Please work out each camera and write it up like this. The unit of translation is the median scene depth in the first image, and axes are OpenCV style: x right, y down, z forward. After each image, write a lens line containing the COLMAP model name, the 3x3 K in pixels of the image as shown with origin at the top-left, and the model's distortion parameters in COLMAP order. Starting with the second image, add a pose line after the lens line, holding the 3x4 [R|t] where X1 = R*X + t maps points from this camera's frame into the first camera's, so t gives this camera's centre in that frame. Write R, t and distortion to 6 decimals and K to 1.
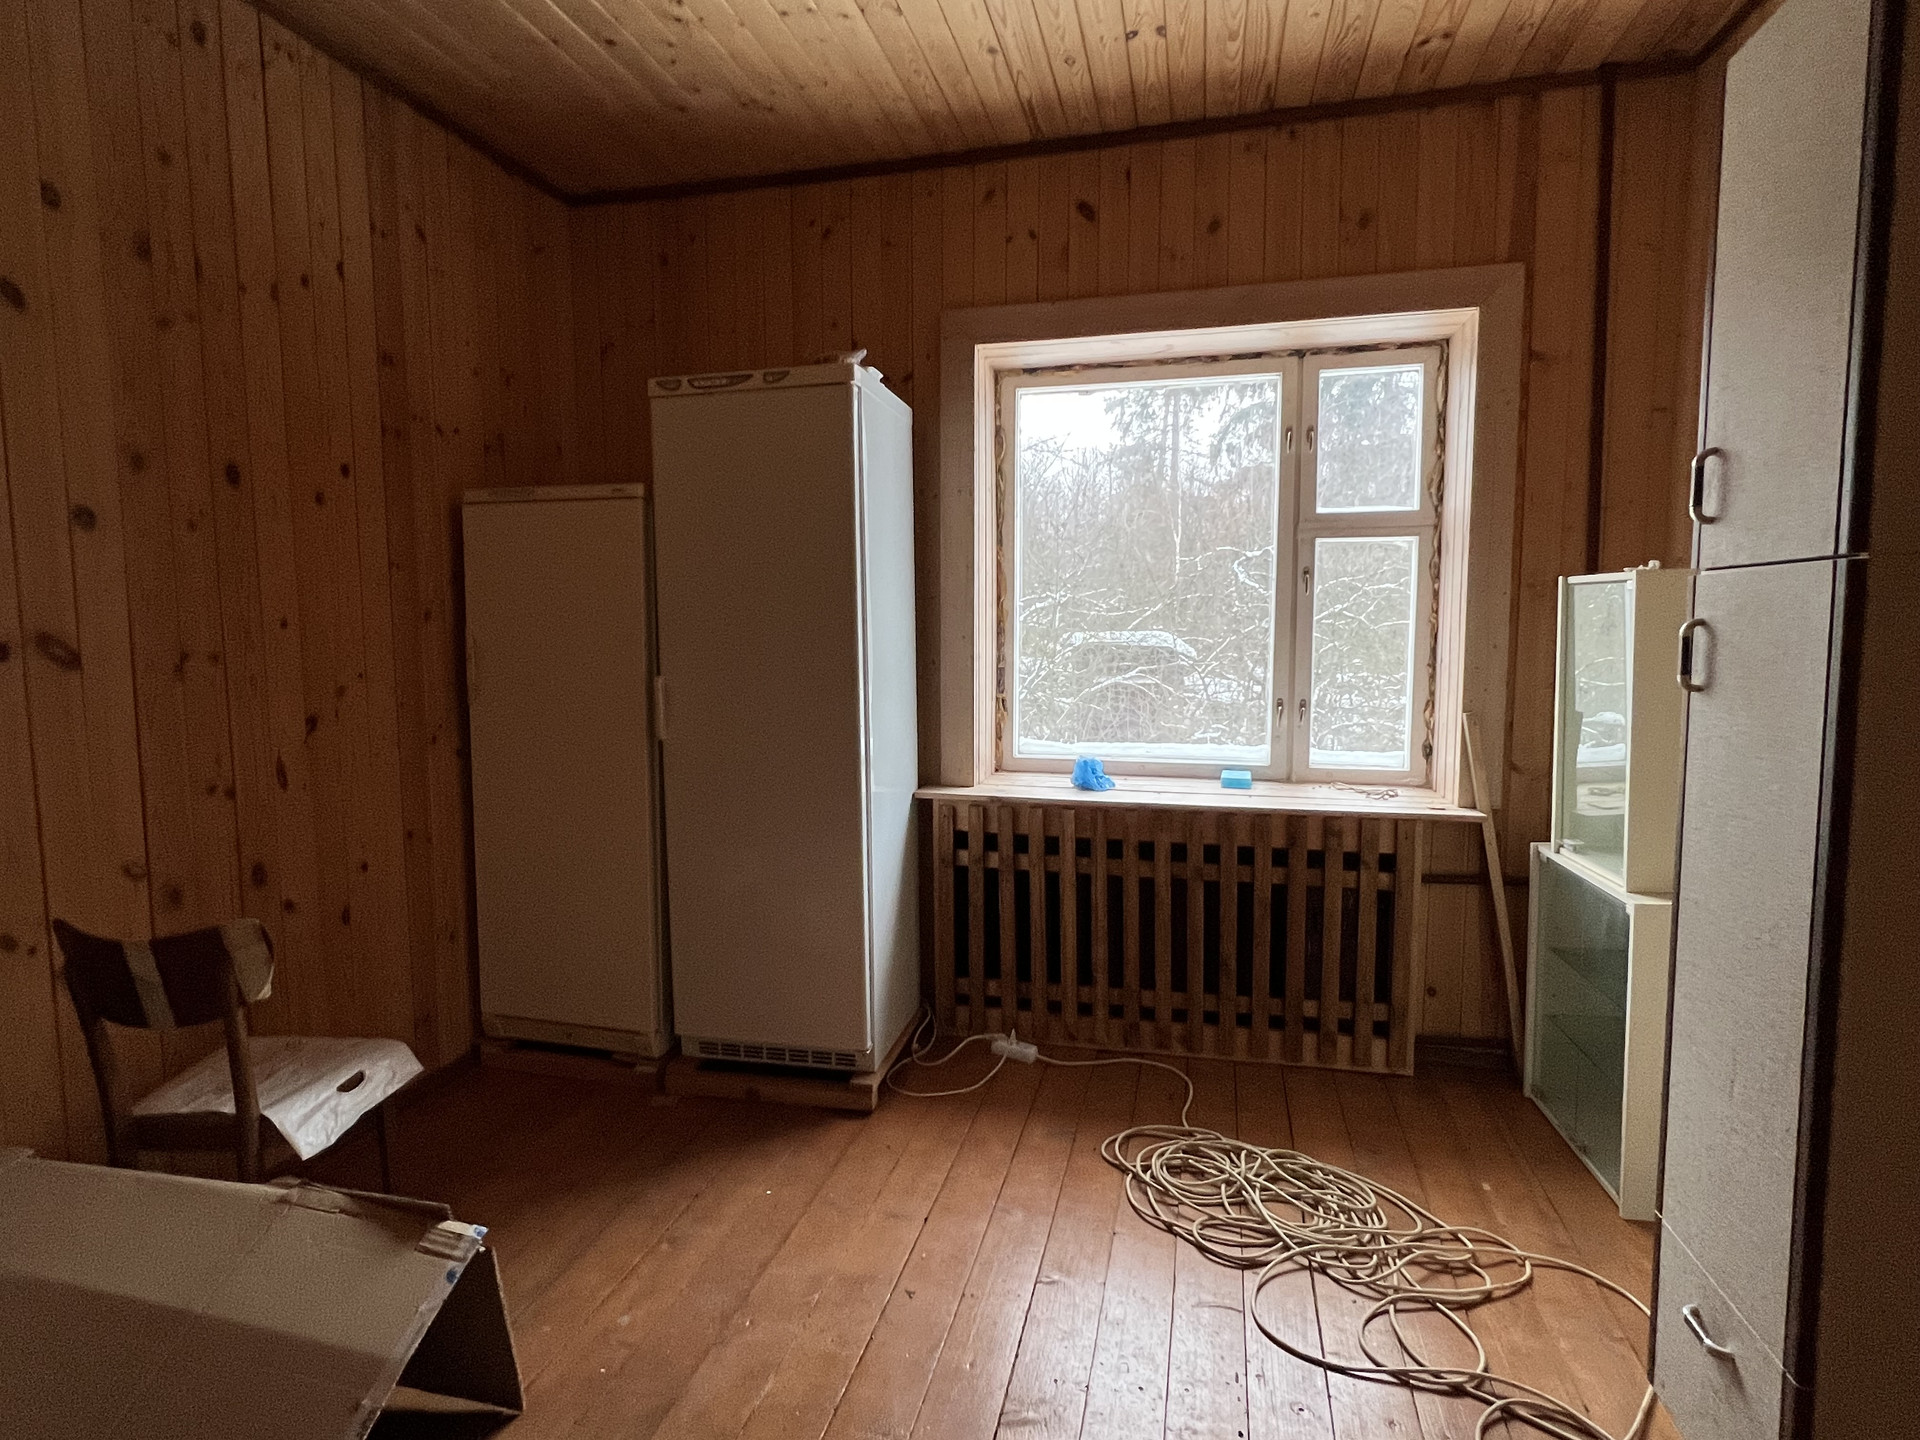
lens RADIAL K [[1054.6, 0, 960.0], [0, 1054.6, 720.0], [0, 0, 1]] dist [0.000740, 0.000289]
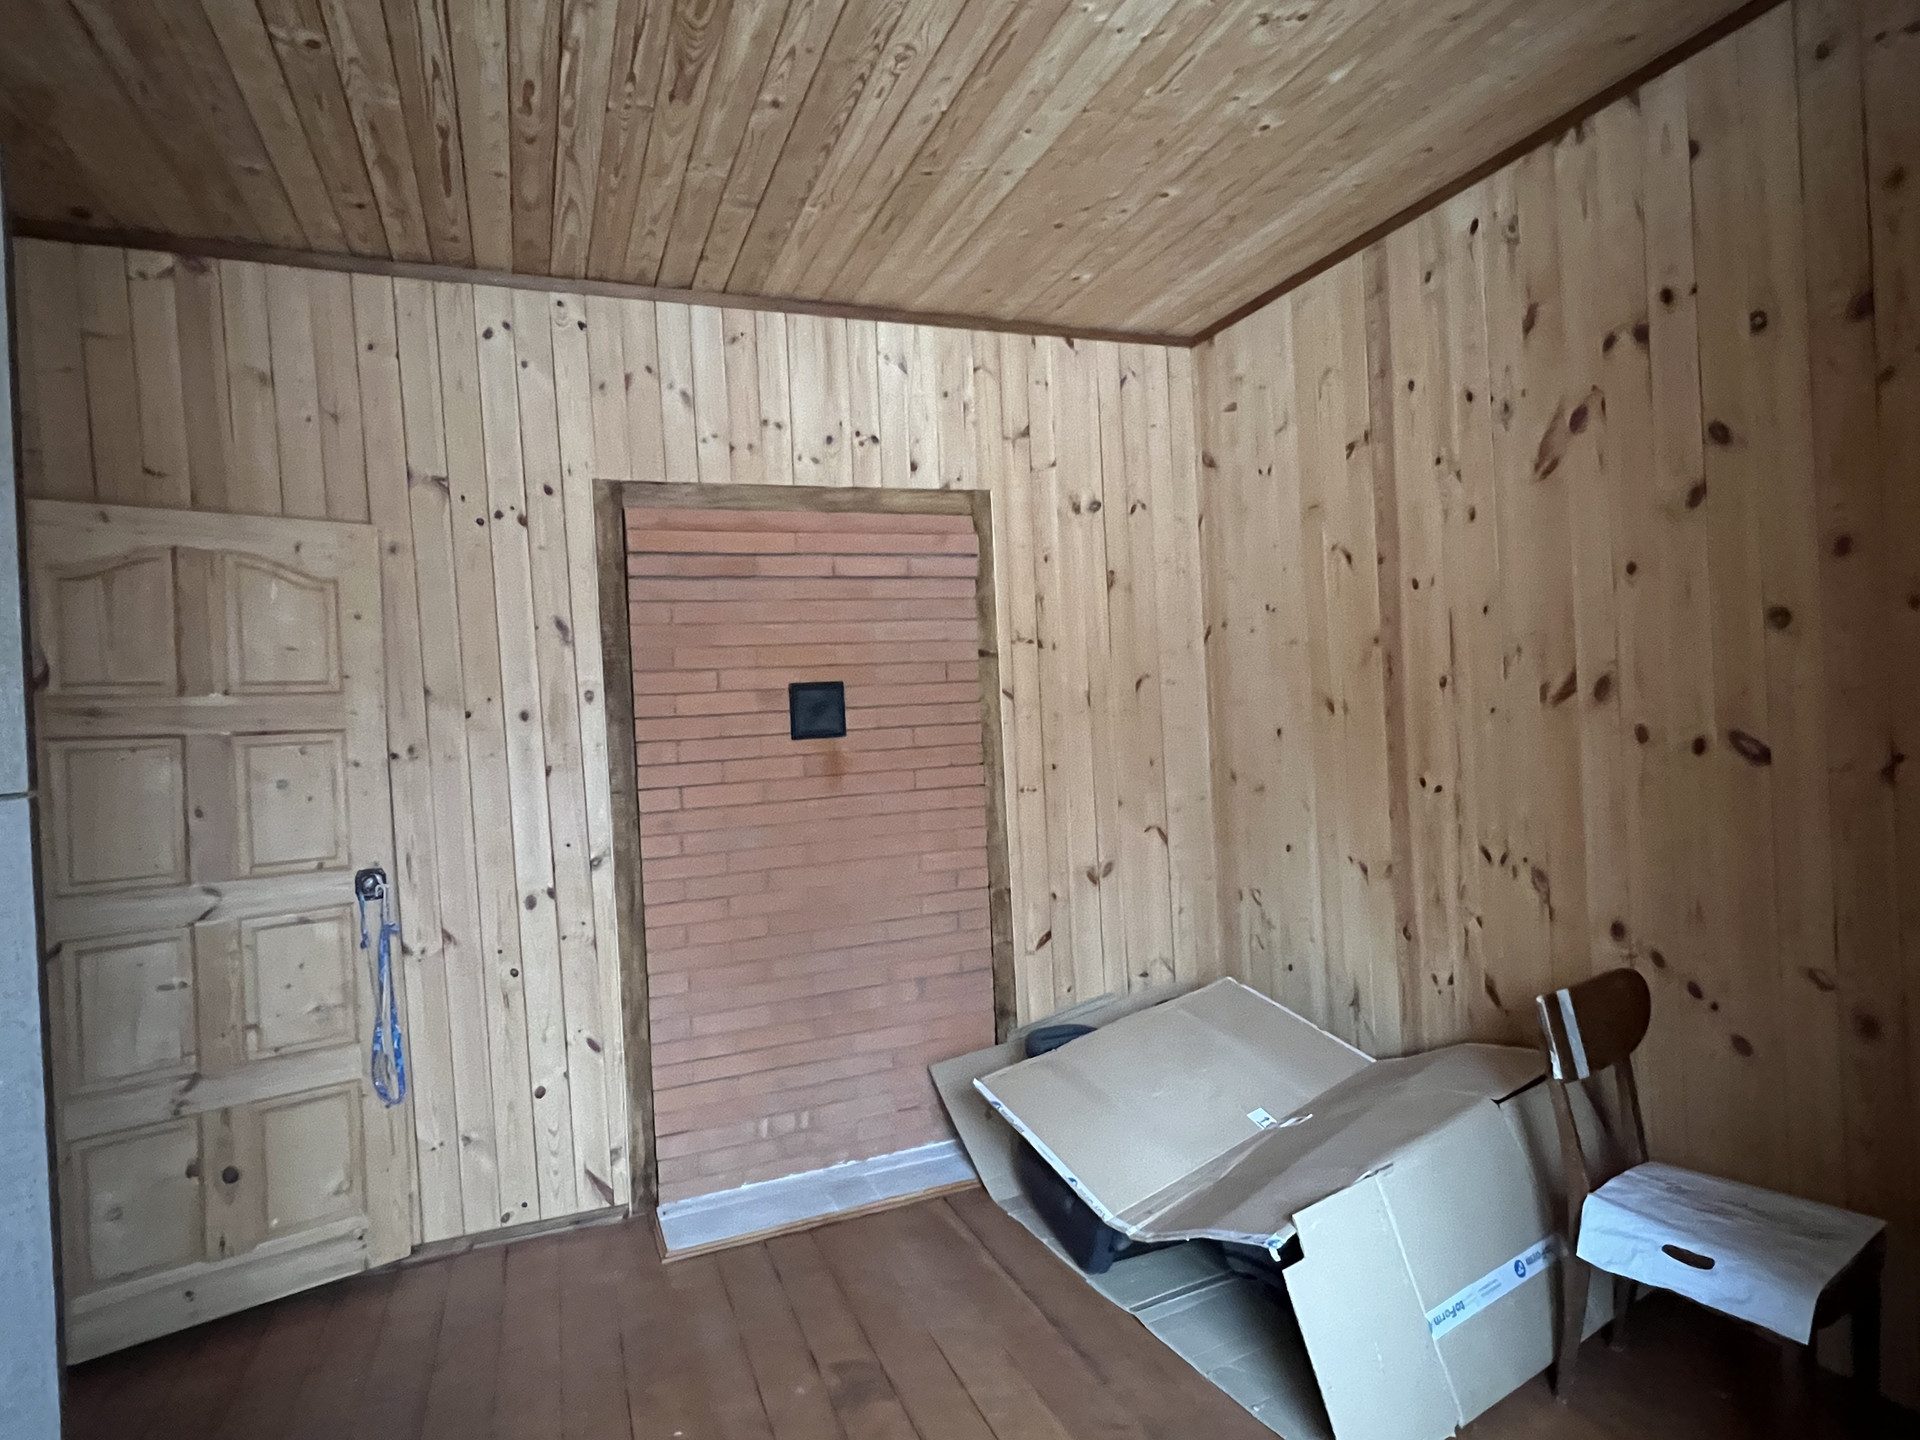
lens RADIAL K [[1054.6, 0, 960.0], [0, 1054.6, 720.0], [0, 0, 1]] dist [0.000740, 0.000289]
pose [[-0.813945, 0.046285, -0.579096, 0.401384], [0.002711, 0.997113, 0.075886, -0.167726], [0.580936, 0.060198, -0.811720, 1.332178]]
